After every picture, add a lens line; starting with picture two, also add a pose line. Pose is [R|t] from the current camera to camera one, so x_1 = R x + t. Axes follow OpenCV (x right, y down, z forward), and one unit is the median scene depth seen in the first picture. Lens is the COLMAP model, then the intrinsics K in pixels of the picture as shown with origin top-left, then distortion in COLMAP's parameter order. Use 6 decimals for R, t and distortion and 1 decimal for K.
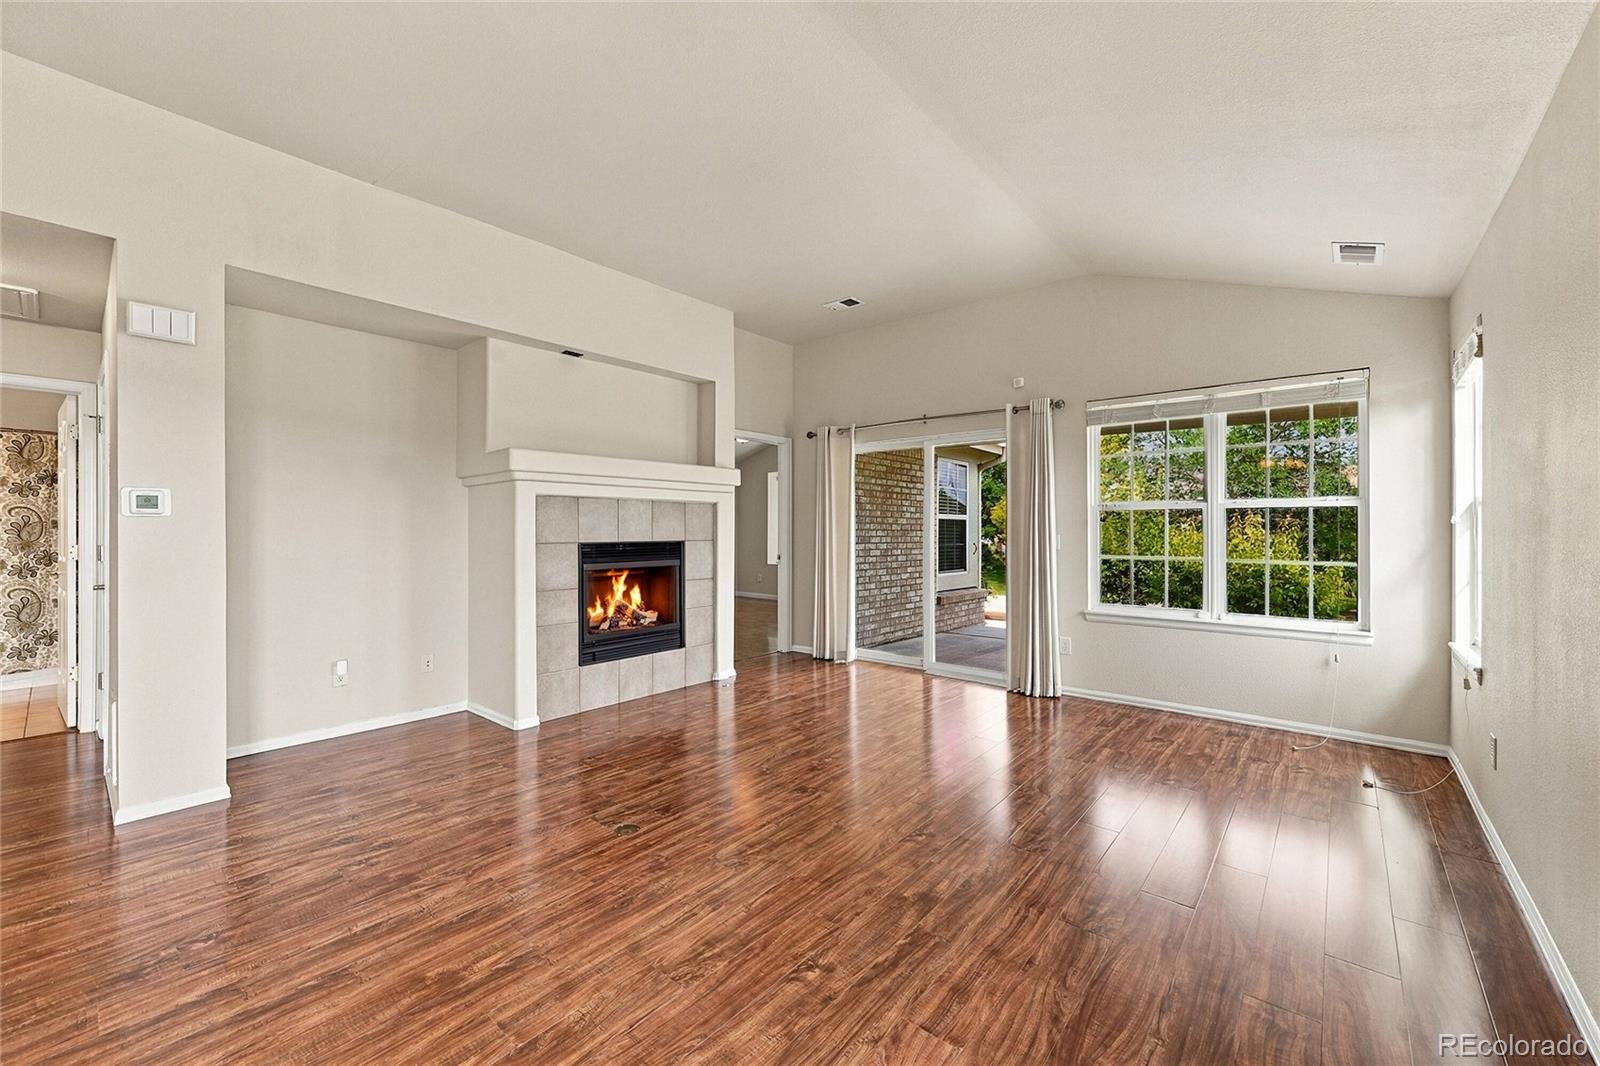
lens RADIAL K [[630.6, 0, 800.7], [0, 630.6, 534.2], [0, 0, 1]] dist [0.001808, -0.000270]
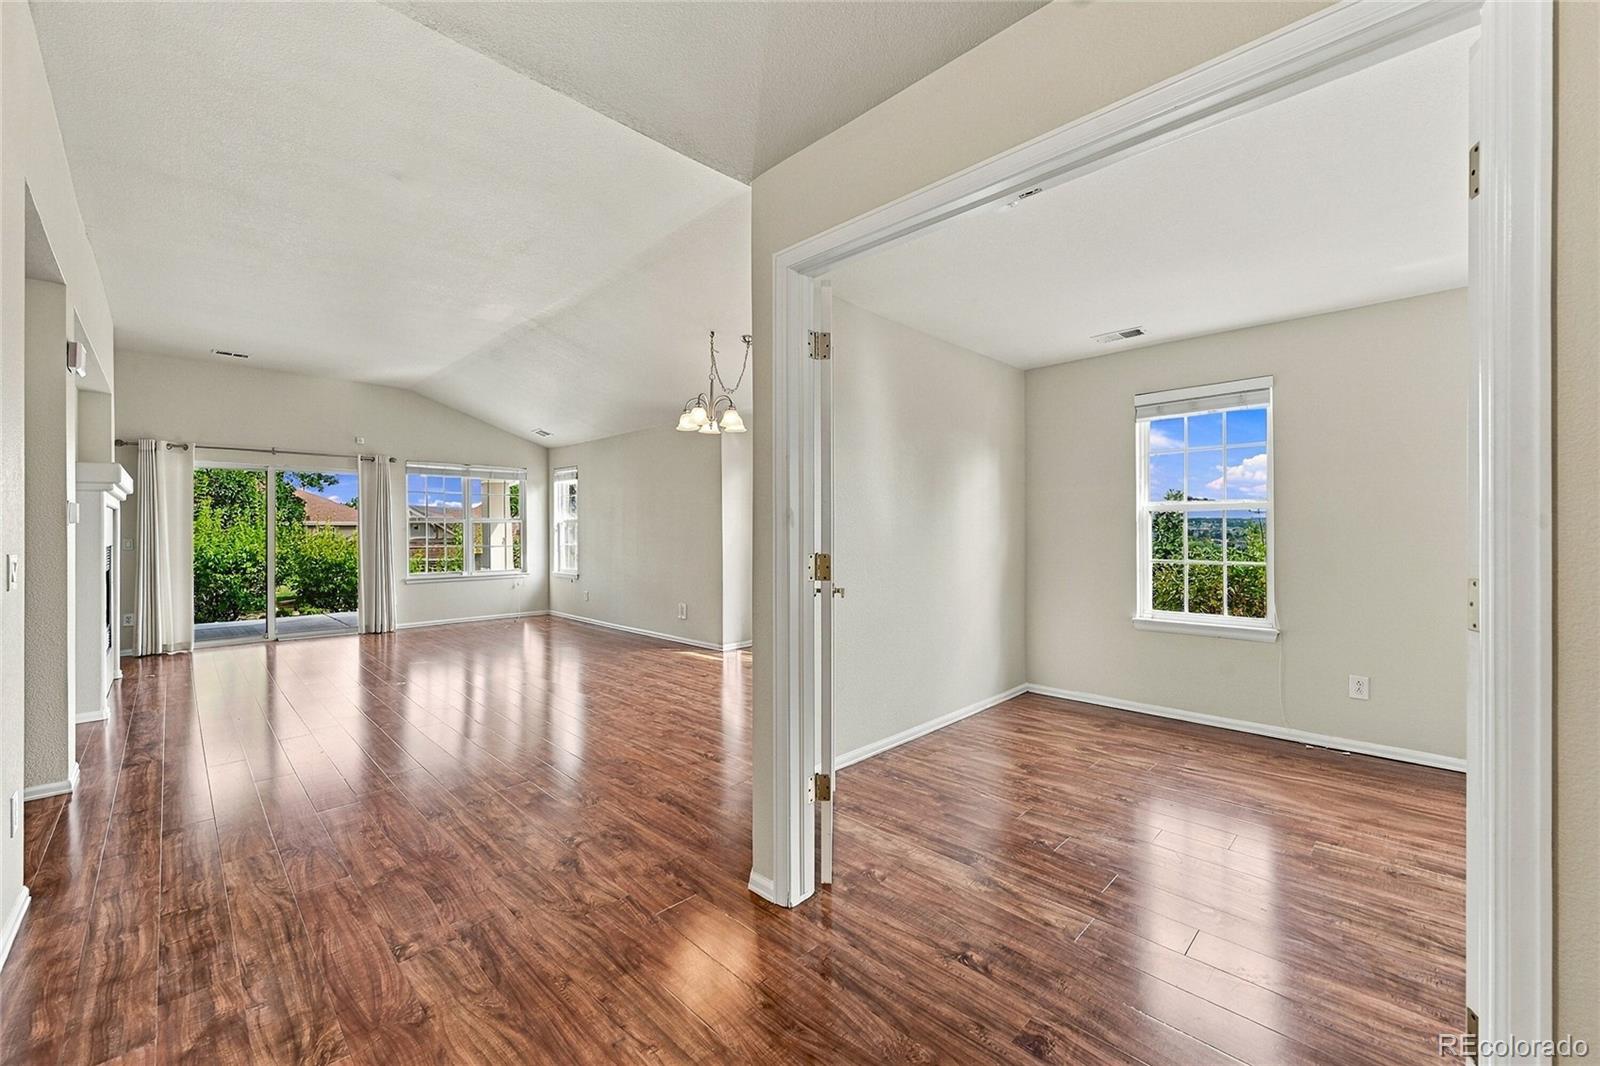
lens RADIAL K [[630.6, 0, 800.7], [0, 630.6, 530.5], [0, 0, 1]] dist [0.001808, -0.000270]
pose [[0.078024, -0.004824, 0.996940, -1.223784], [0.010898, 0.999933, 0.003986, -0.008654], [-0.996892, 0.010553, 0.078071, -0.242062]]
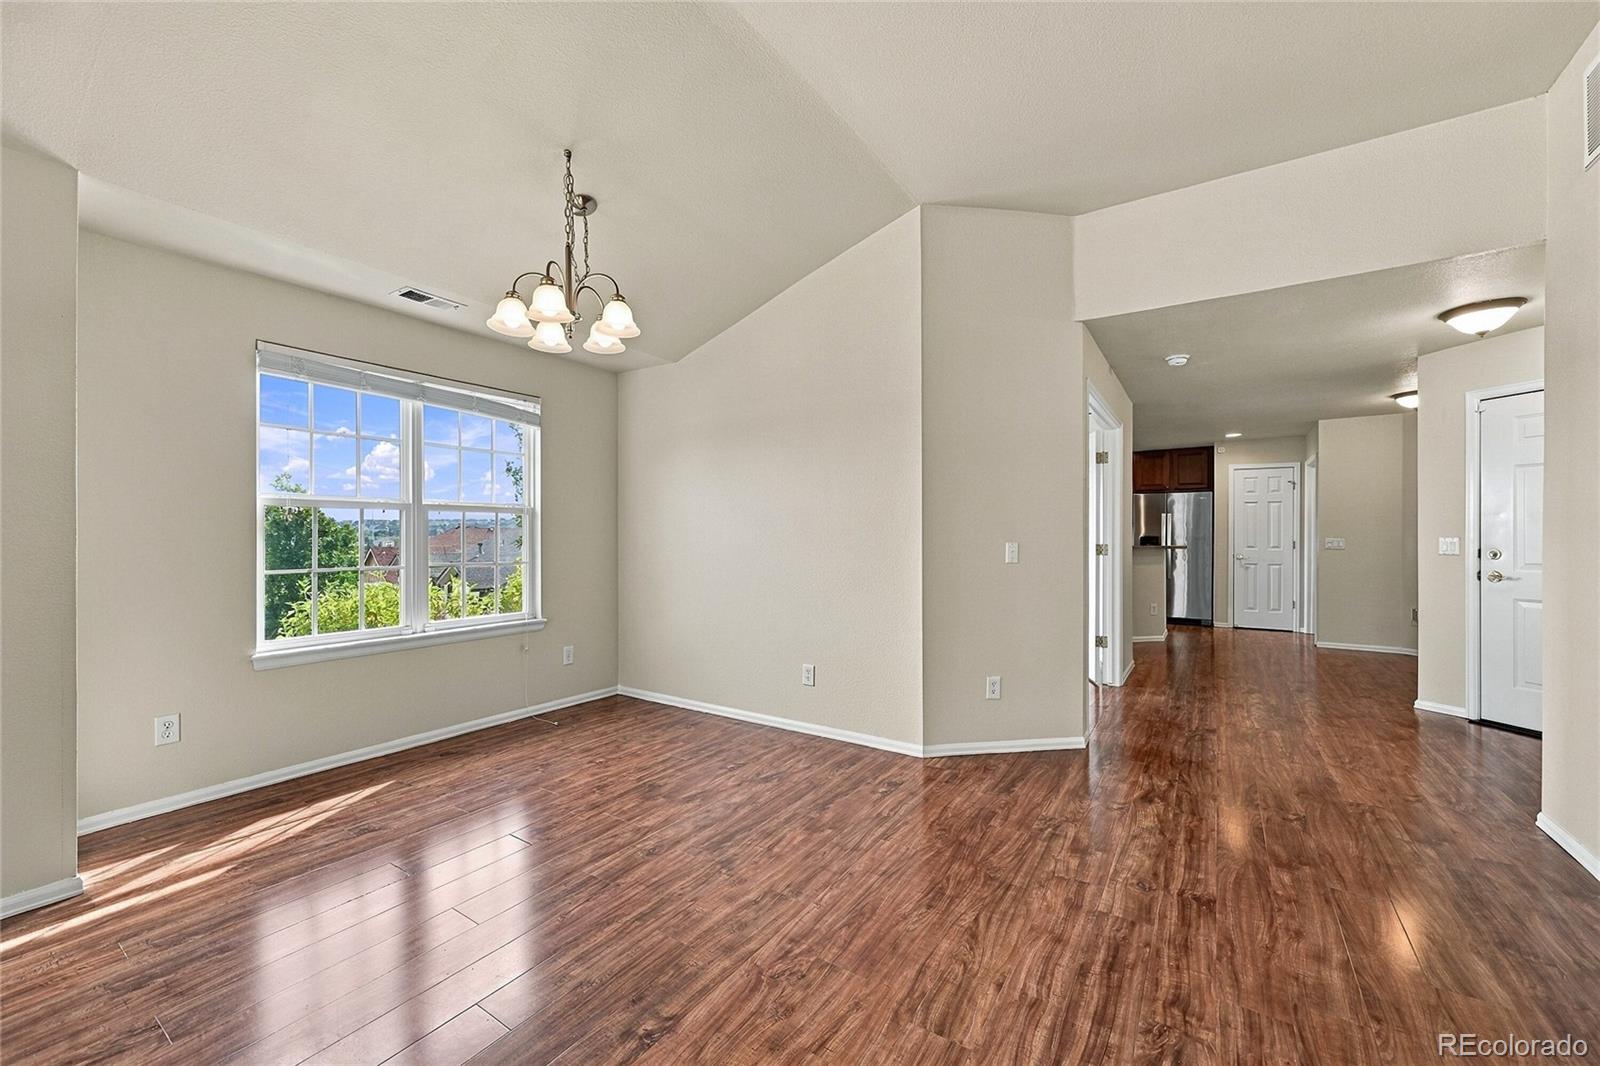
lens RADIAL K [[630.6, 0, 803.3], [0, 630.6, 536.4], [0, 0, 1]] dist [0.001808, -0.000270]
pose [[-0.992171, -0.003858, -0.124826, -0.337137], [-0.004935, 0.999953, 0.008323, -0.005687], [0.124789, 0.008874, -0.992144, 0.544306]]
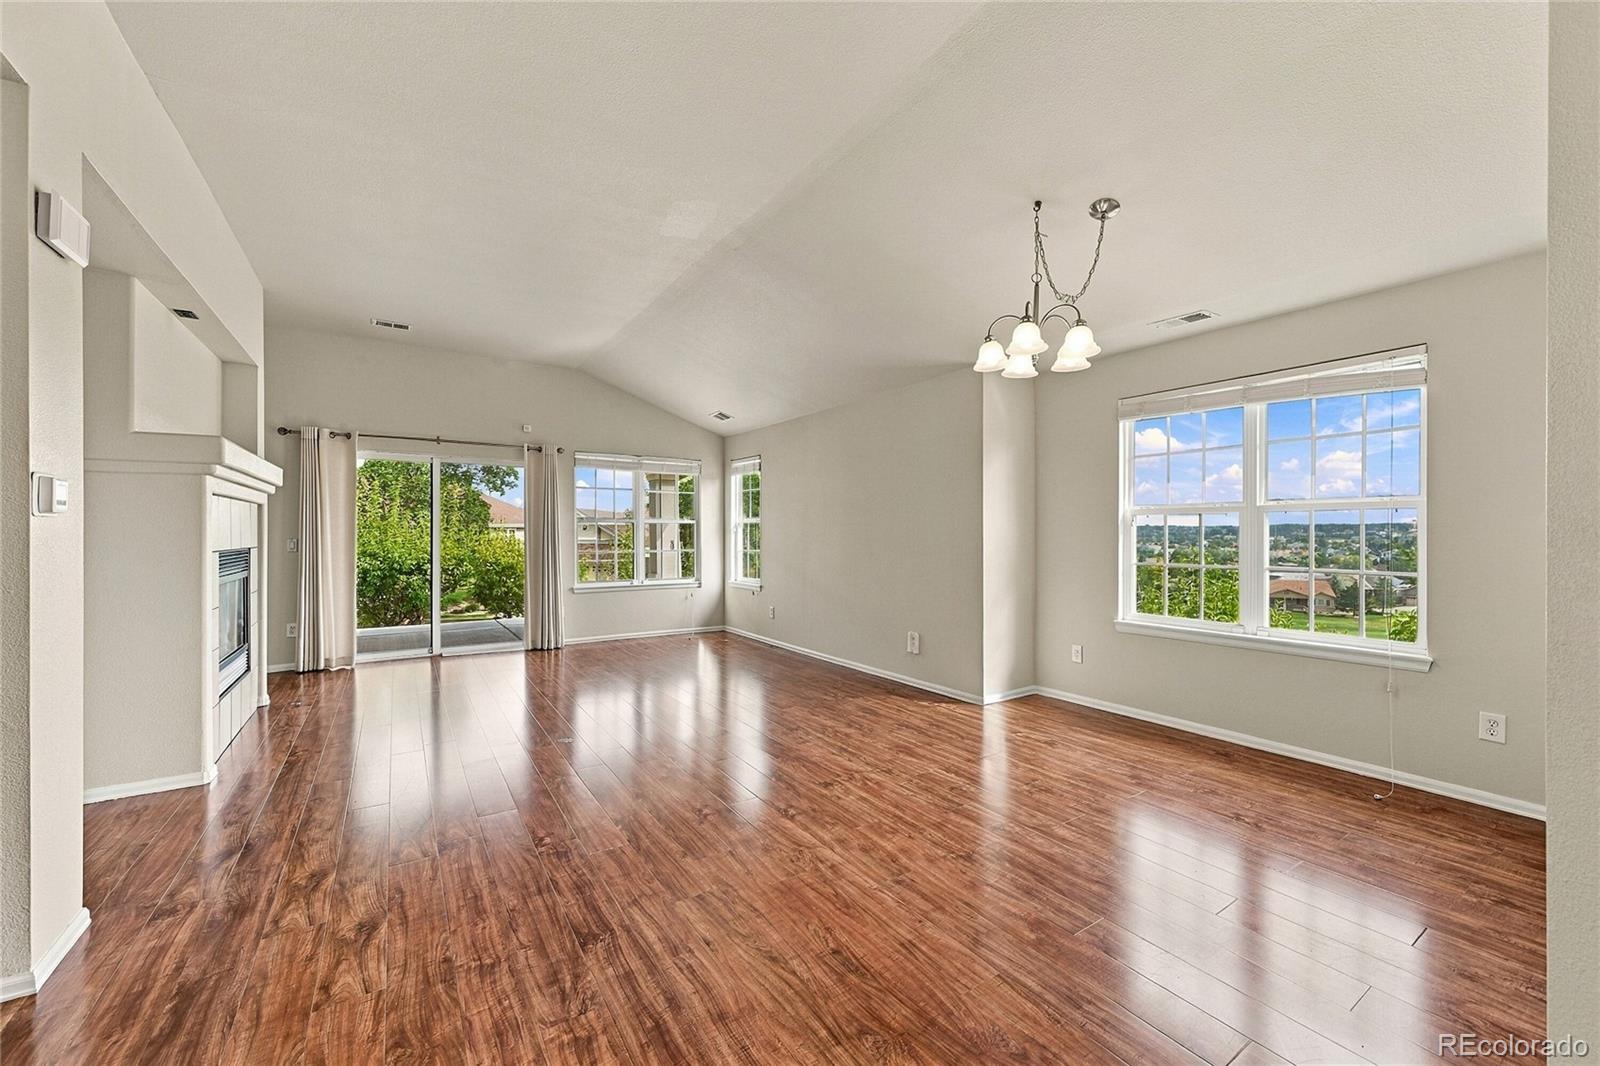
lens RADIAL K [[630.6, 0, 806.7], [0, 630.6, 536.5], [0, 0, 1]] dist [0.001808, -0.000270]
pose [[0.278267, -0.006961, 0.960479, -0.862811], [0.005856, 0.999967, 0.005551, -0.007234], [-0.960486, 0.004080, 0.278299, 0.027809]]
